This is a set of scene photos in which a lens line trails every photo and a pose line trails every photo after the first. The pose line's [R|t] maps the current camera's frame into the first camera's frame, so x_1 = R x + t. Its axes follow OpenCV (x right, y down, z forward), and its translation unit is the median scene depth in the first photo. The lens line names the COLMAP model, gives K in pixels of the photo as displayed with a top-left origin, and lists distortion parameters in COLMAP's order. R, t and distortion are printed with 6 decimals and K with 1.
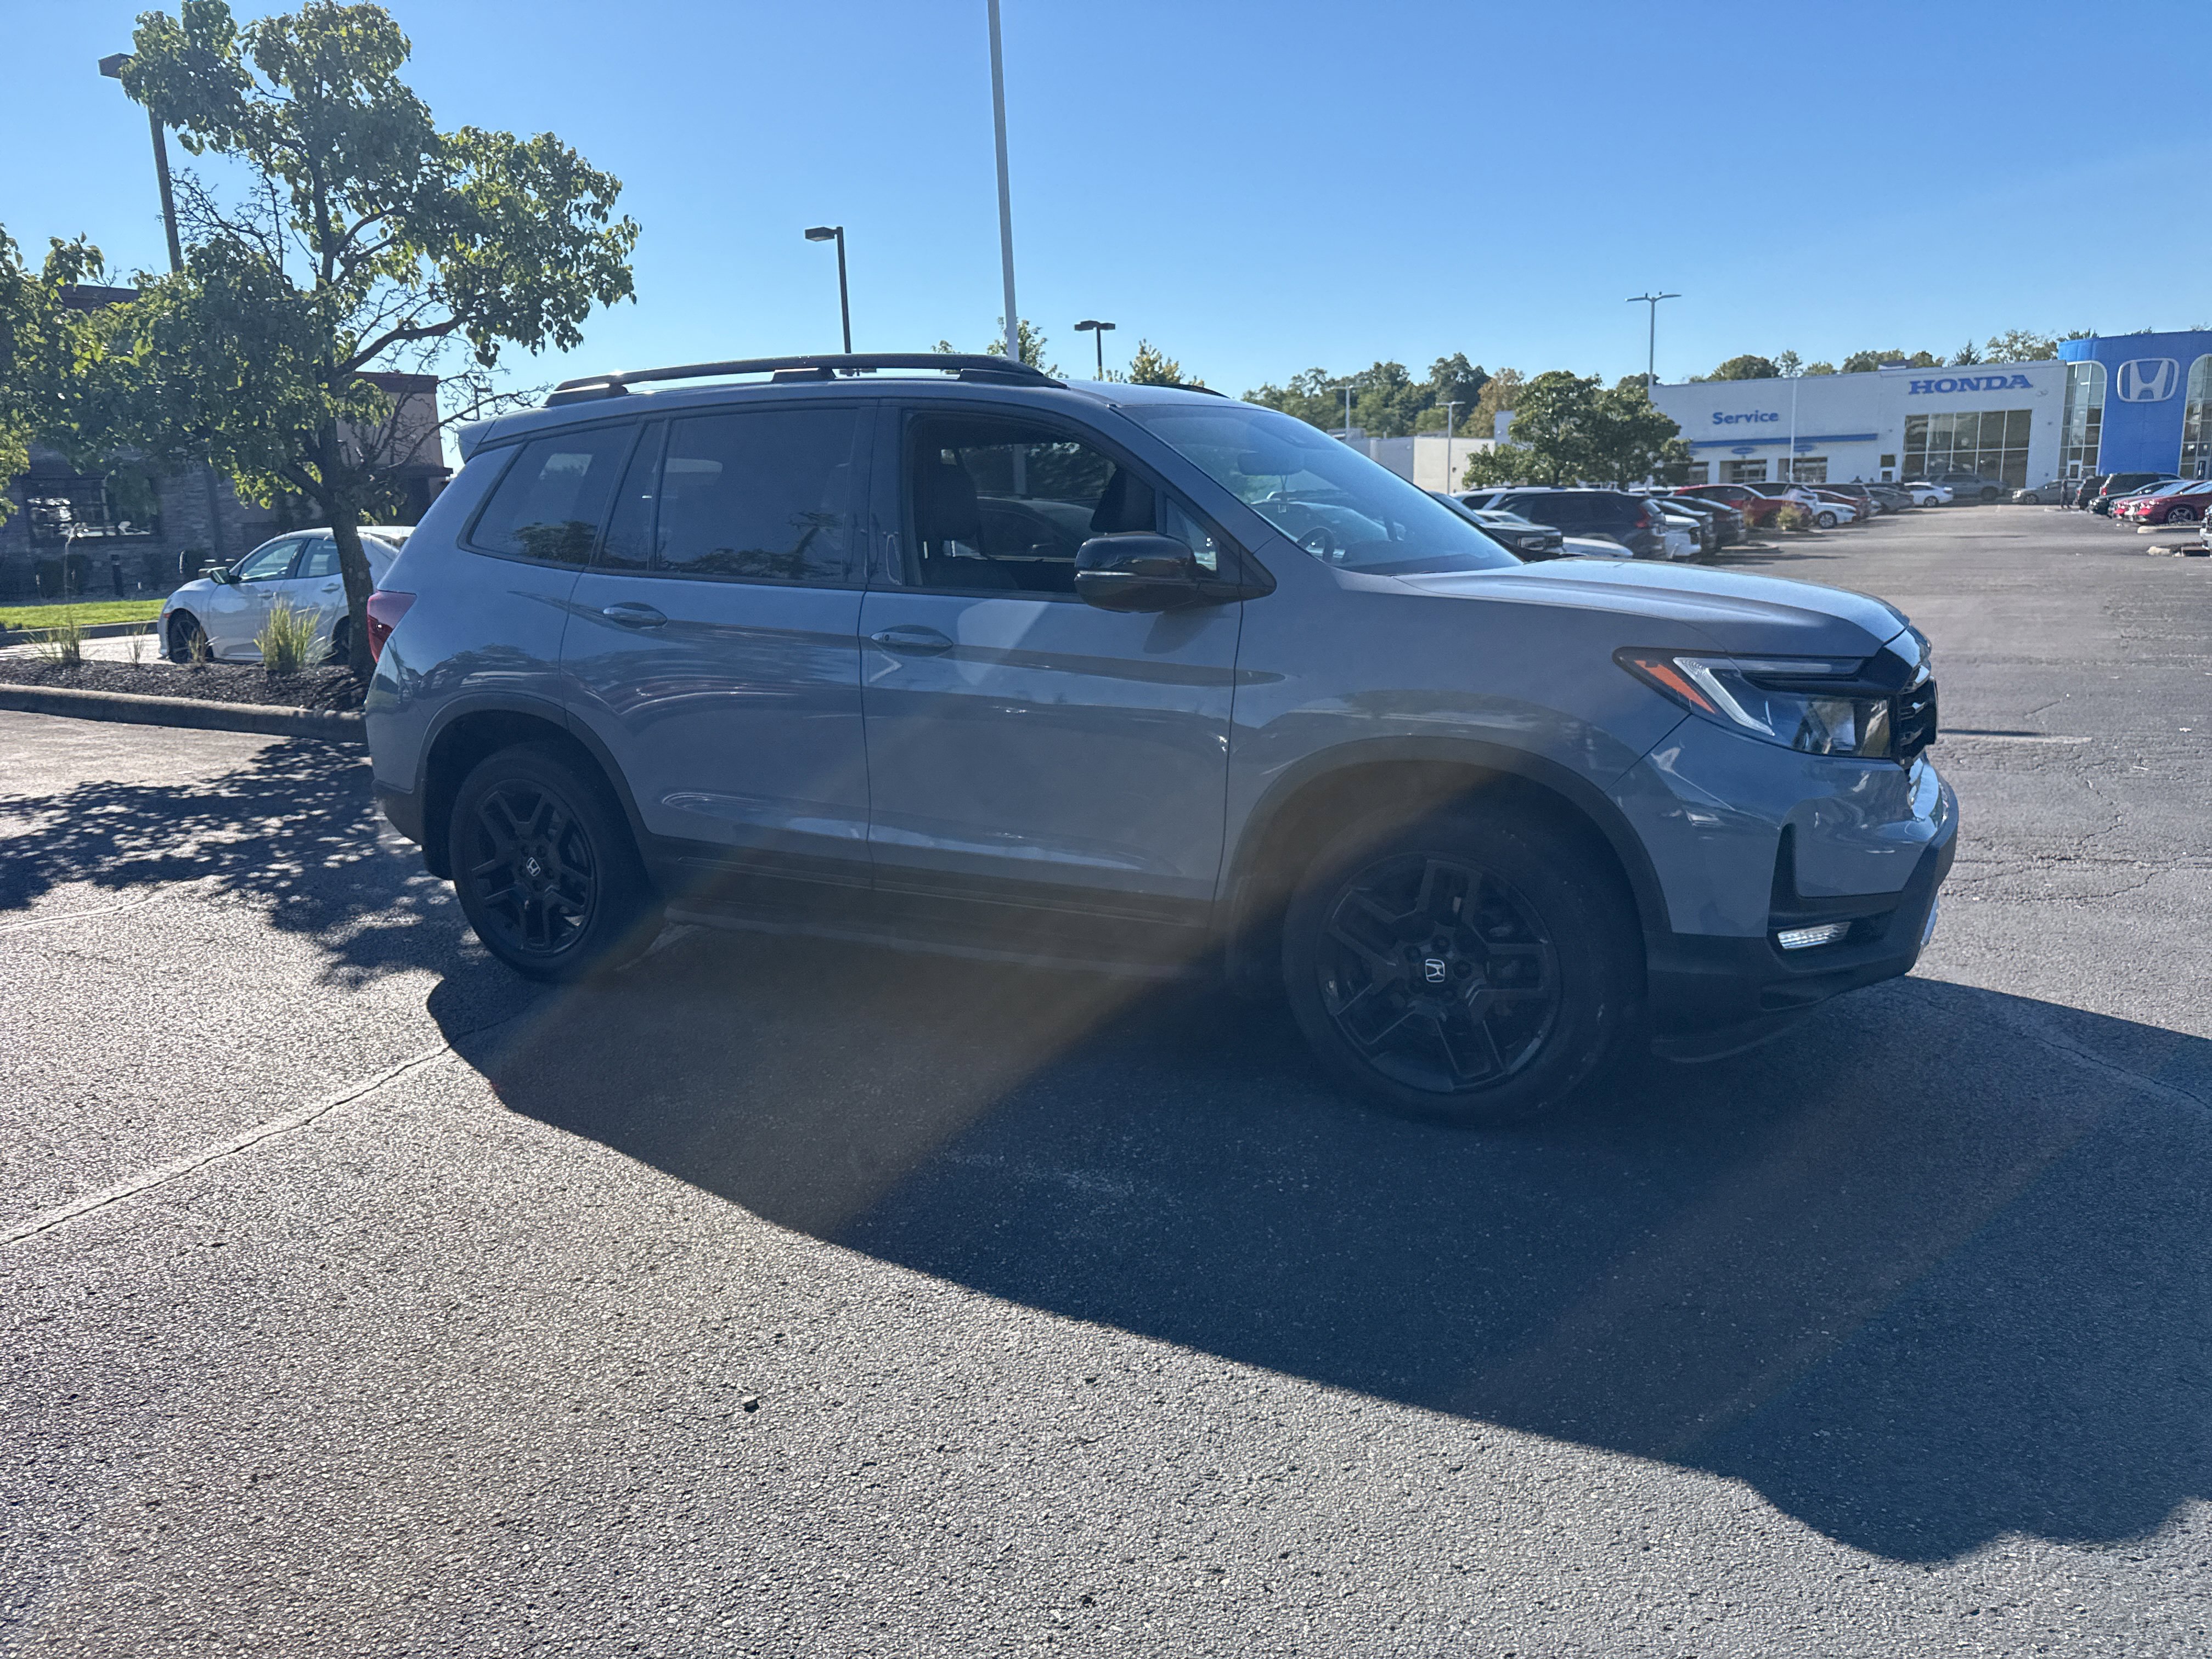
lens RADIAL K [[1554.8, 0, 1107.8], [0, 1554.8, 822.3], [0, 0, 1]] dist [0.028348, -0.032486]
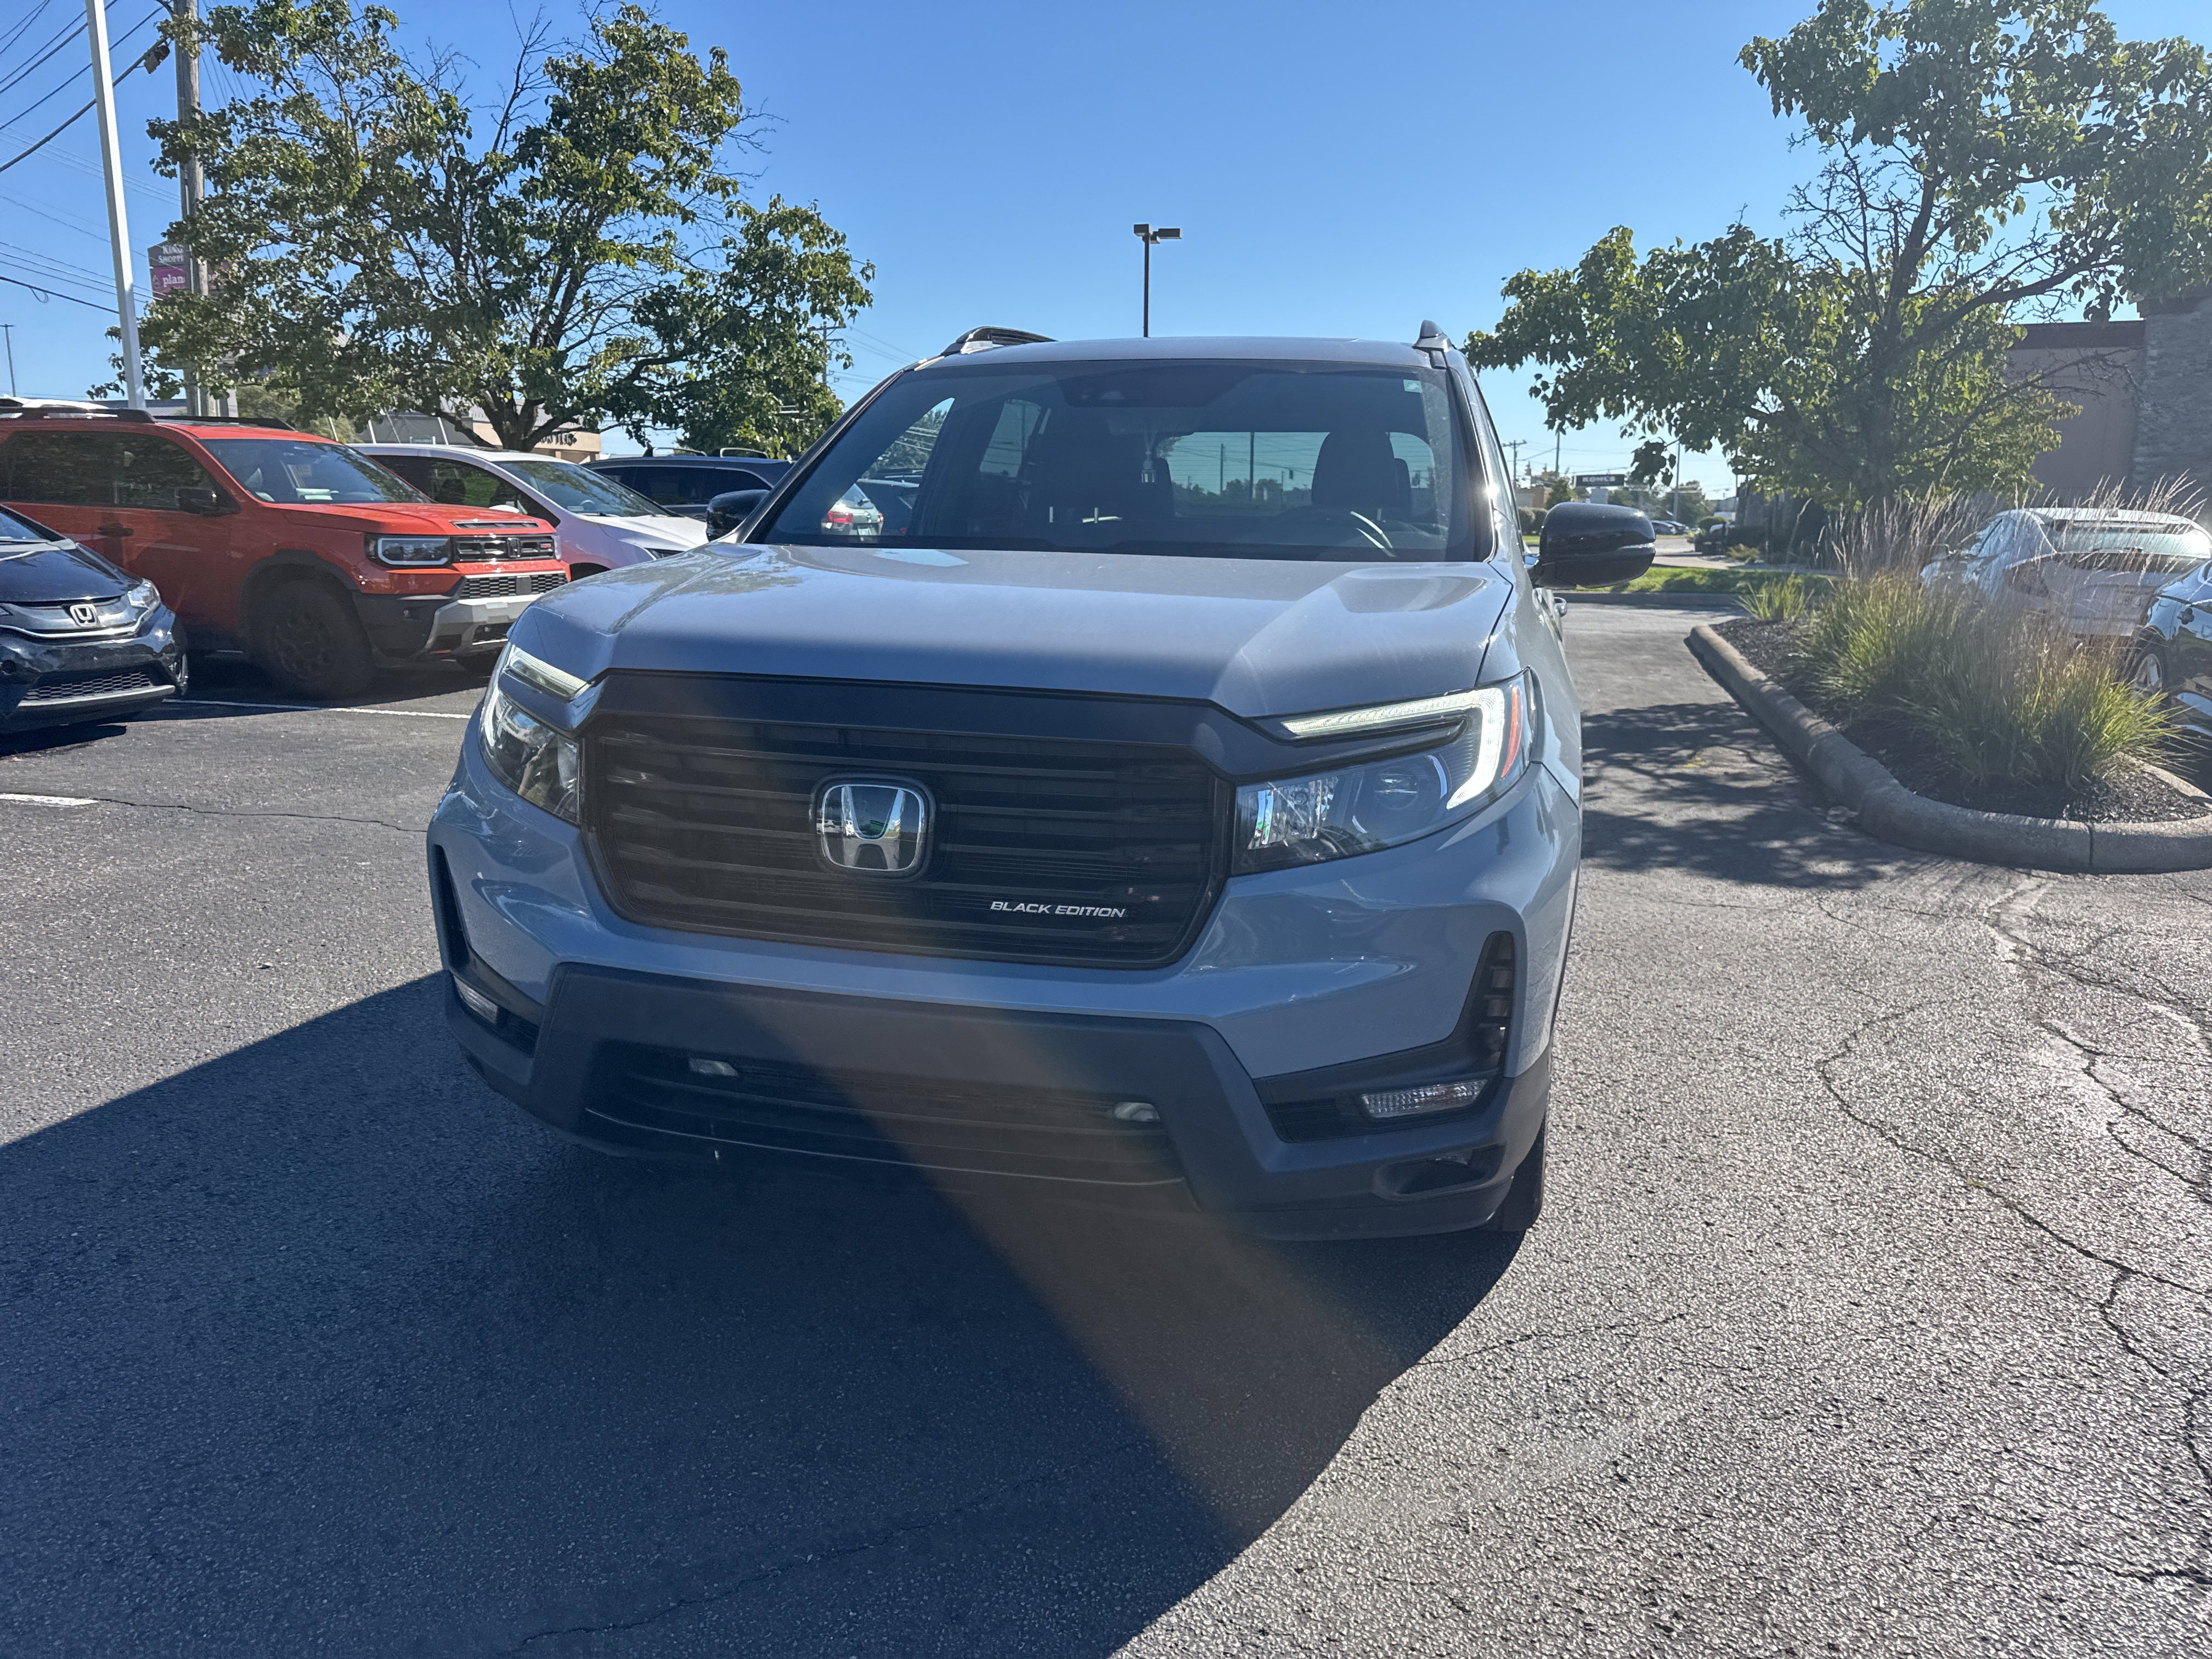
lens RADIAL K [[1554.8, 0, 1119.0], [0, 1554.8, 809.7], [0, 0, 1]] dist [0.028348, -0.032486]
pose [[0.255431, 0.212461, -0.943194, 0.464792], [-0.209055, 0.964614, 0.160671, -0.080671], [0.943955, 0.156140, 0.290809, 0.385341]]
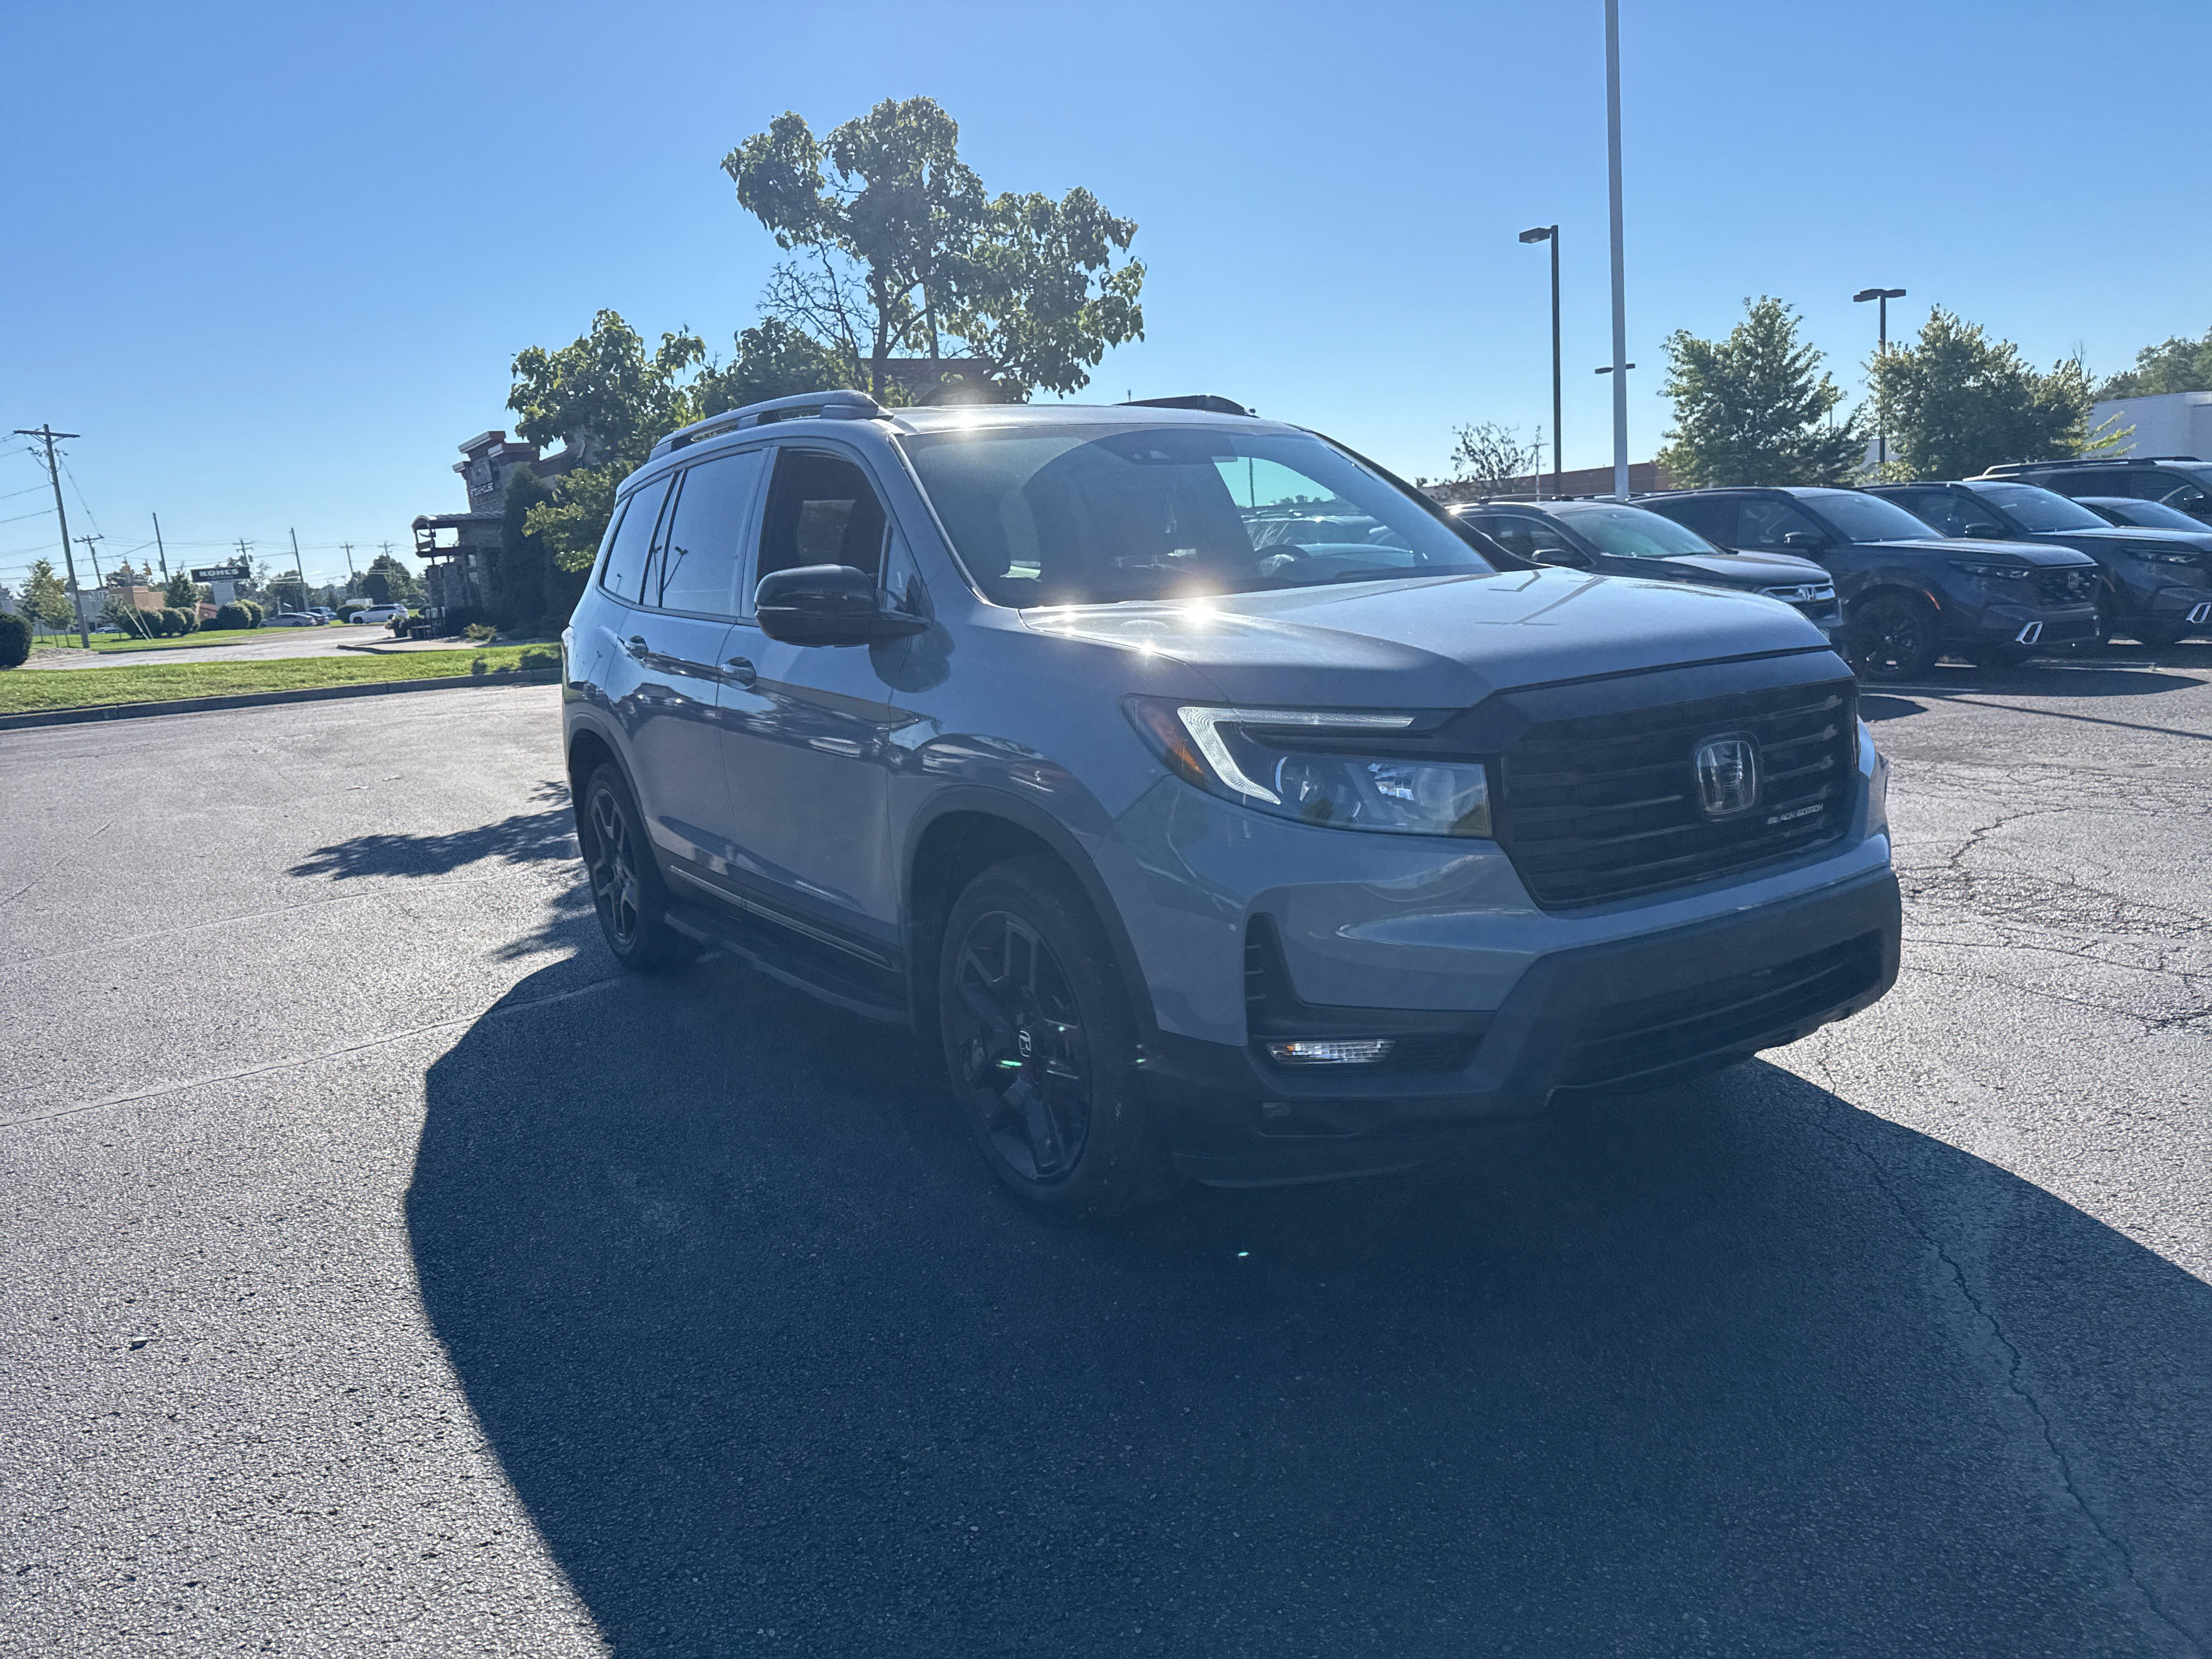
lens RADIAL K [[1554.8, 0, 1110.8], [0, 1554.8, 829.2], [0, 0, 1]] dist [0.028348, -0.032486]
pose [[0.882550, 0.052273, -0.467304, 0.260253], [-0.052880, 0.998531, 0.011828, -0.016751], [0.467236, 0.014272, 0.884018, 0.086471]]
